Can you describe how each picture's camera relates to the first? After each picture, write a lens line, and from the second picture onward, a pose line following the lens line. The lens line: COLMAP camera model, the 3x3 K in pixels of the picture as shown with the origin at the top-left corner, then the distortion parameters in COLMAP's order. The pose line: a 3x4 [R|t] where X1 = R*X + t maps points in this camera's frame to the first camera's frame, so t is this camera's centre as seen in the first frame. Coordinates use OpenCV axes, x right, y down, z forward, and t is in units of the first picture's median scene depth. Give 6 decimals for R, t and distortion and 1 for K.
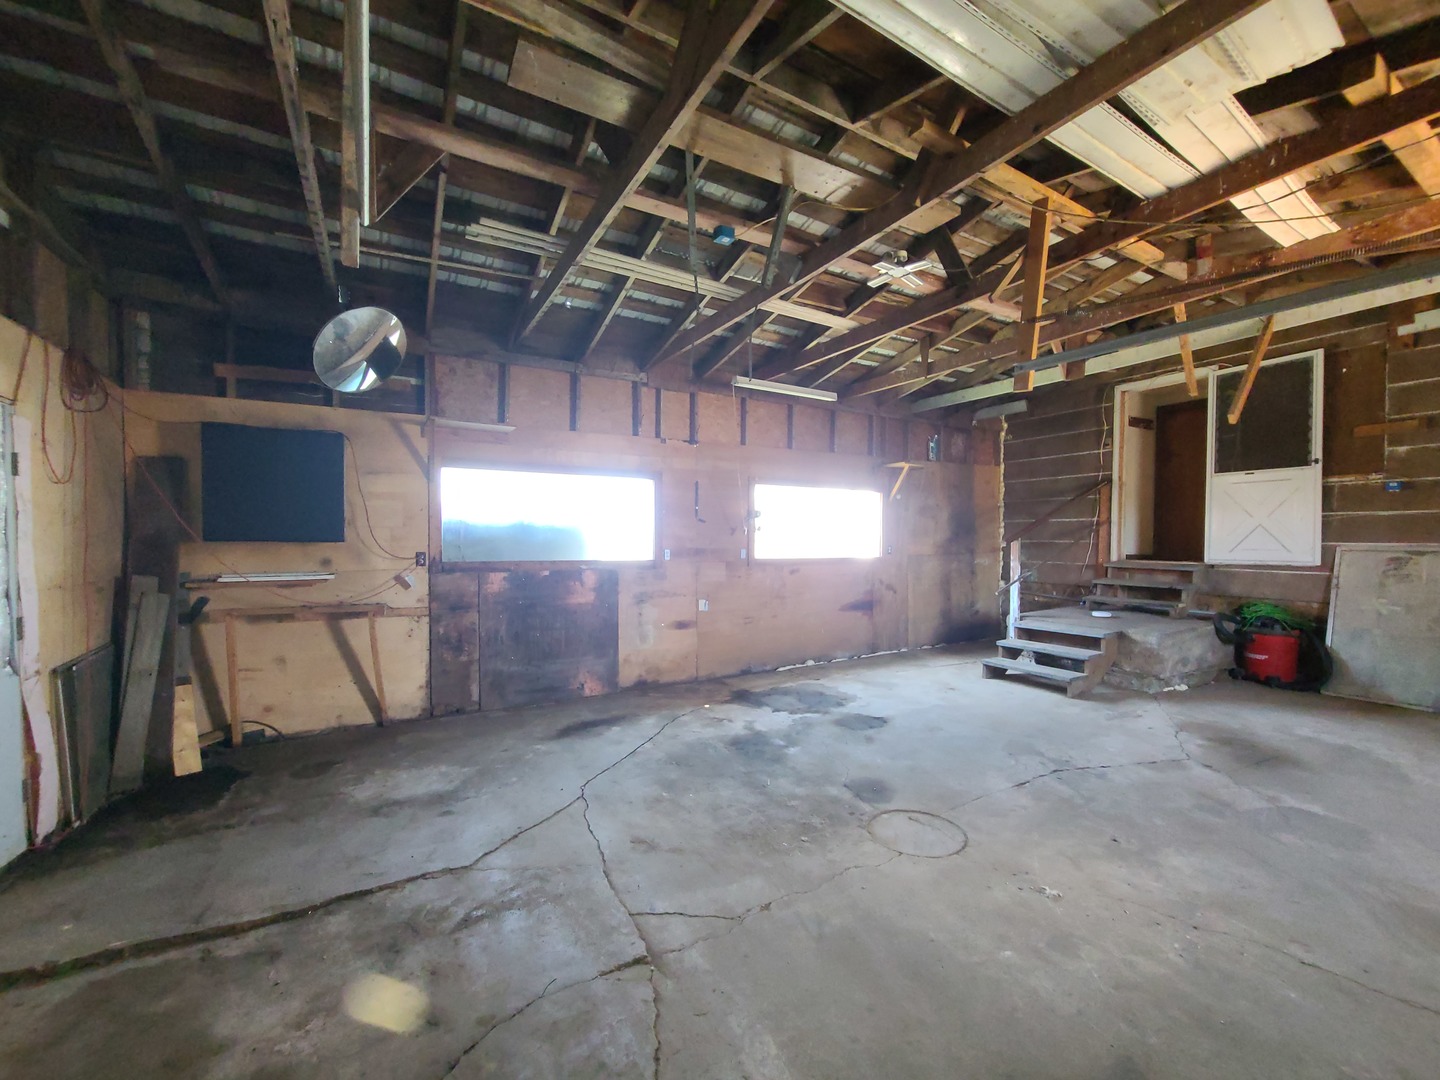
lens RADIAL K [[581.3, 0, 716.5], [0, 581.3, 542.1], [0, 0, 1]] dist [0.002697, -0.001430]
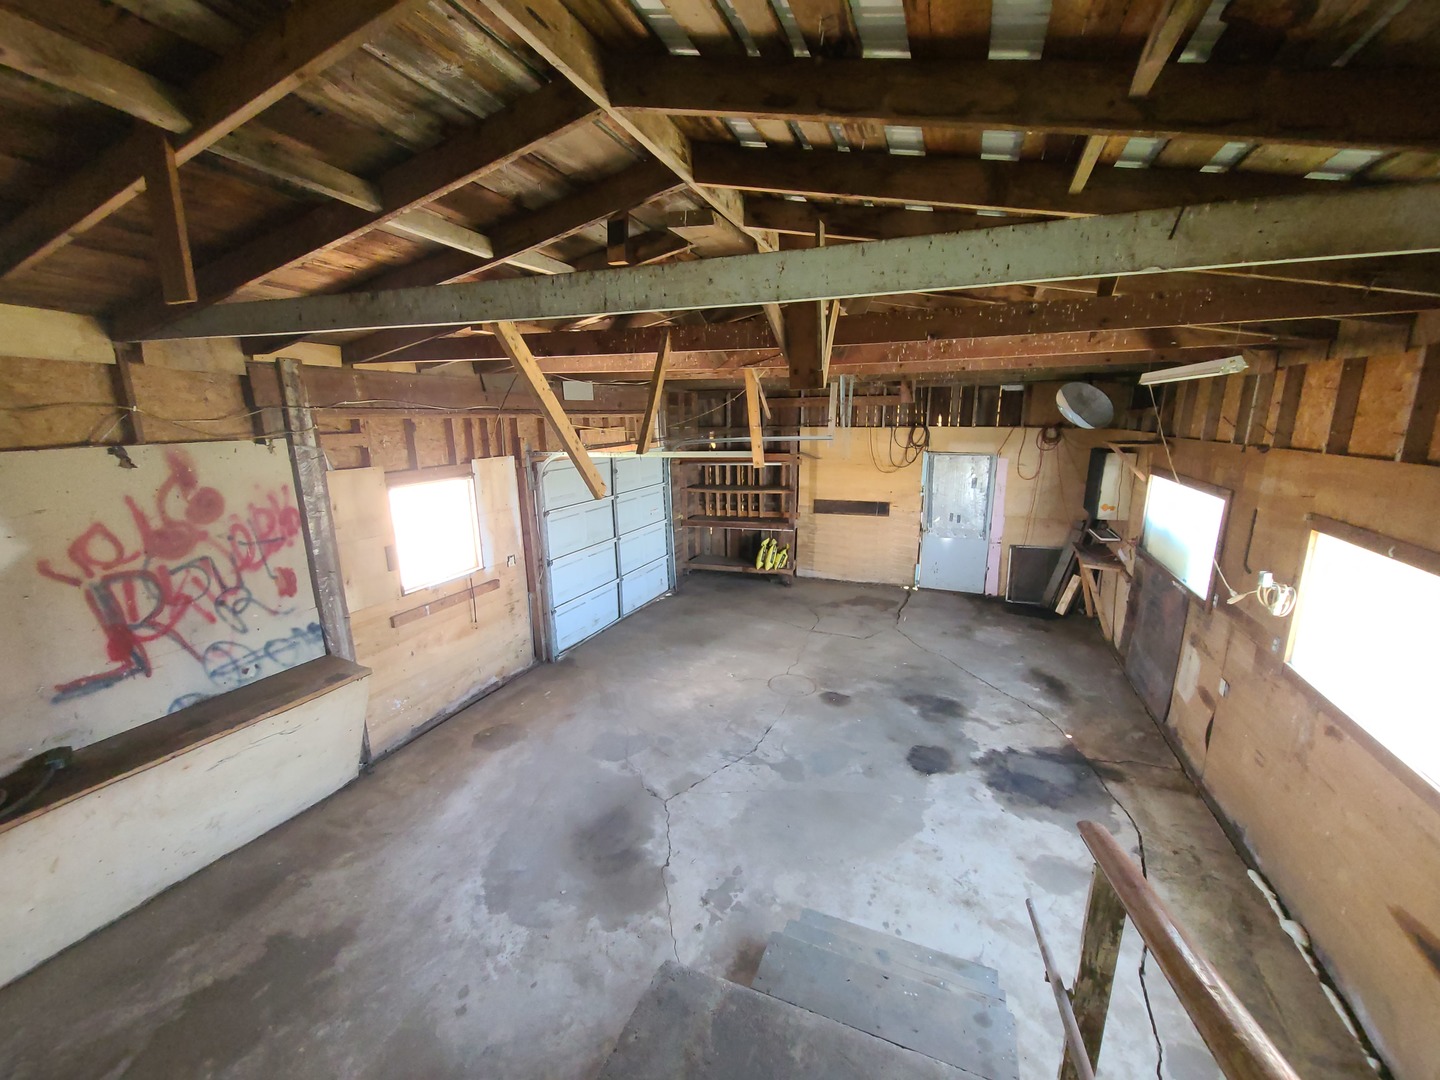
lens RADIAL K [[581.3, 0, 719.4], [0, 581.3, 543.0], [0, 0, 1]] dist [0.002697, -0.001430]
pose [[-0.785954, 0.139094, -0.602436, 1.185575], [0.000651, 0.974552, 0.224161, -0.299090], [0.618284, 0.175788, -0.766044, 1.623620]]
